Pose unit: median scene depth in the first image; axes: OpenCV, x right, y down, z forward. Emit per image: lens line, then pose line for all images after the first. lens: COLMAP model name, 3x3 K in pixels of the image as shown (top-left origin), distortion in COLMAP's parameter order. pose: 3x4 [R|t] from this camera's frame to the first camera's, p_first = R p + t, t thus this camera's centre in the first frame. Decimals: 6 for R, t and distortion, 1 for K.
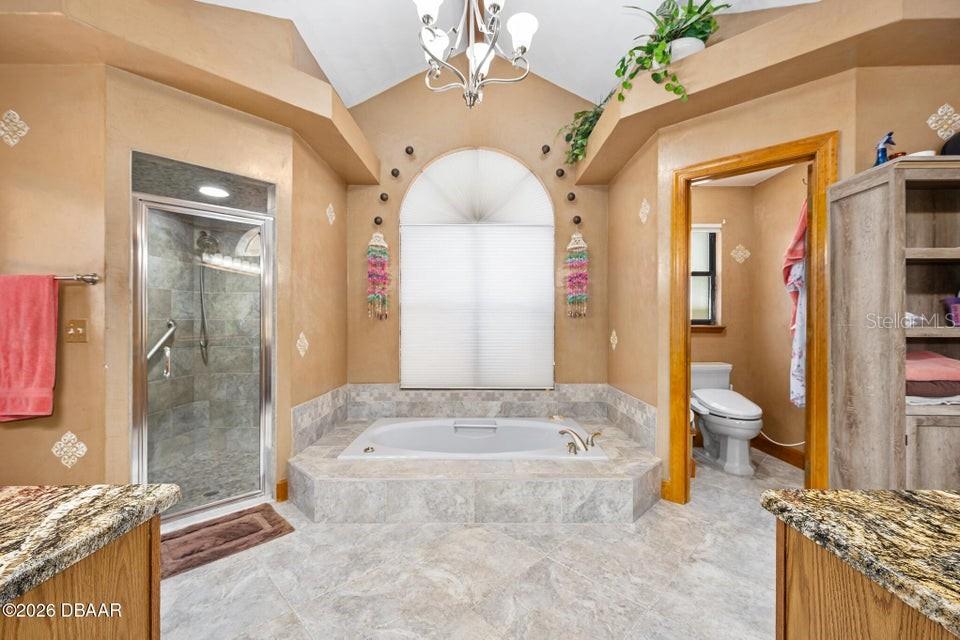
lens RADIAL K [[386.9, 0, 480.3], [0, 386.9, 334.8], [0, 0, 1]] dist [-0.002840, 0.000244]
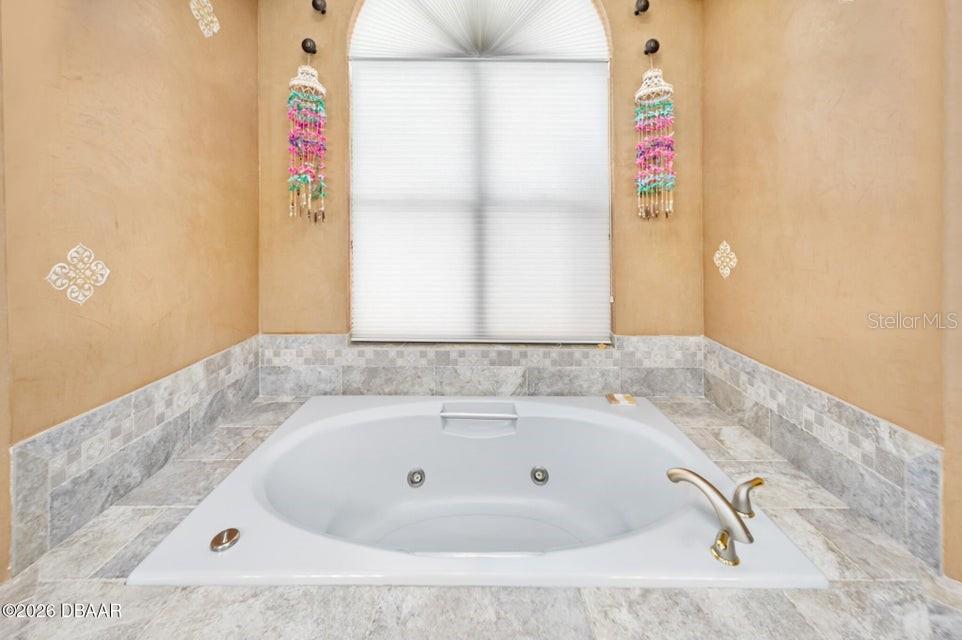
lens RADIAL K [[387.7, 0, 481.3], [0, 387.7, 334.8], [0, 0, 1]] dist [-0.002840, 0.000244]
pose [[0.999963, 0.002354, 0.008320, -0.013439], [-0.004151, 0.974772, 0.223166, -0.004422], [-0.007585, -0.223192, 0.974745, 0.438425]]
